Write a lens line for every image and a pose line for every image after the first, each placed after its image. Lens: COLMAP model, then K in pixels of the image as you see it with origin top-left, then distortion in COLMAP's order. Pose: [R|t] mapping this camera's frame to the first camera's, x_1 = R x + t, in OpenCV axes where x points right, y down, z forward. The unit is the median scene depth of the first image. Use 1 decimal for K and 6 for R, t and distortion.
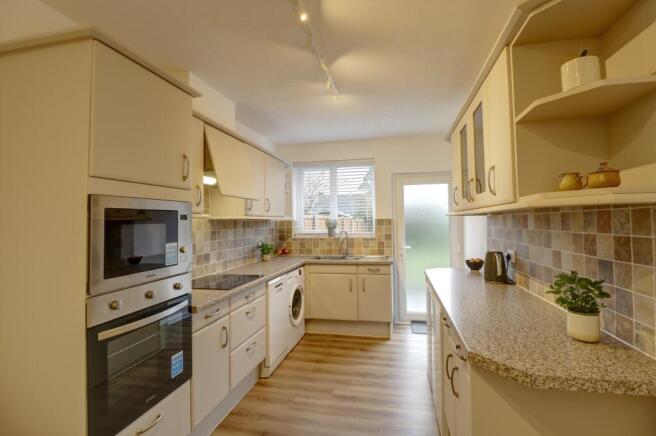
lens RADIAL K [[313.7, 0, 331.7], [0, 313.7, 215.0], [0, 0, 1]] dist [-0.001138, -0.011160]
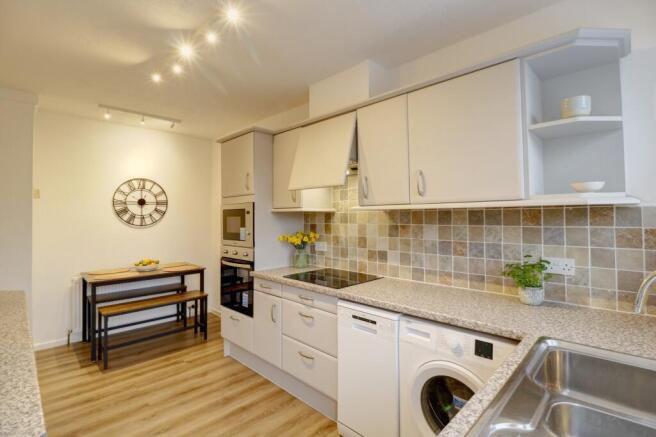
lens RADIAL K [[313.7, 0, 343.0], [0, 313.7, 209.1], [0, 0, 1]] dist [-0.001138, -0.011160]
pose [[-0.512282, -0.001602, -0.858816, 0.391836], [0.031839, 0.999275, -0.020857, 0.023547], [0.858227, -0.038029, -0.511860, 1.349361]]
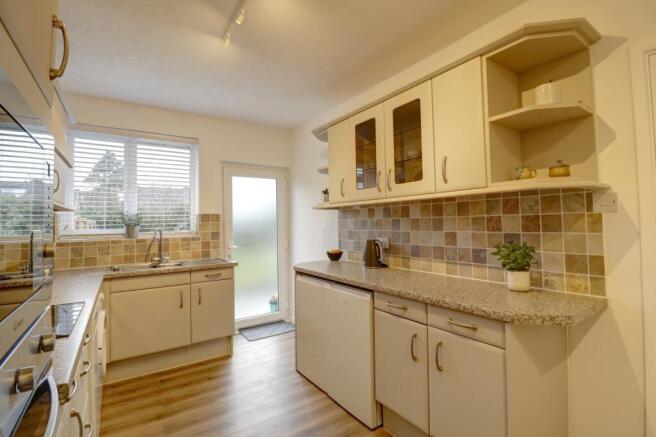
lens RADIAL K [[313.7, 0, 336.6], [0, 313.7, 216.3], [0, 0, 1]] dist [-0.001138, -0.011160]
pose [[0.676219, 0.018736, 0.736463, -0.312639], [-0.008076, 0.999805, -0.018020, 0.044116], [-0.736657, 0.006238, 0.676238, 0.276889]]
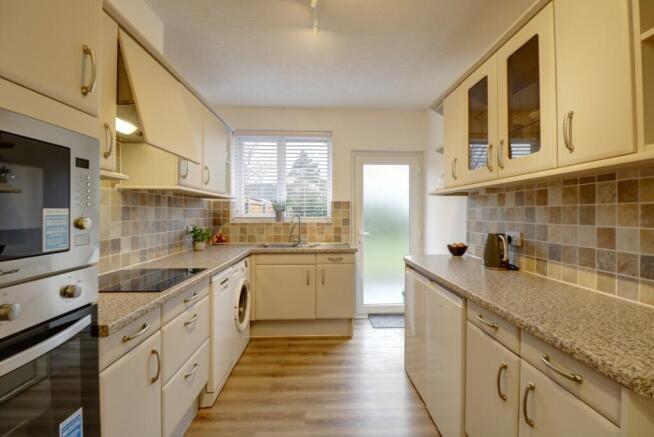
lens RADIAL K [[312.7, 0, 334.6], [0, 312.7, 215.3], [0, 0, 1]] dist [-0.001138, -0.011160]
pose [[0.965338, 0.015190, 0.260560, -0.116775], [-0.022048, 0.999483, 0.023417, 0.045155], [-0.260069, -0.028350, 0.965174, 0.224579]]
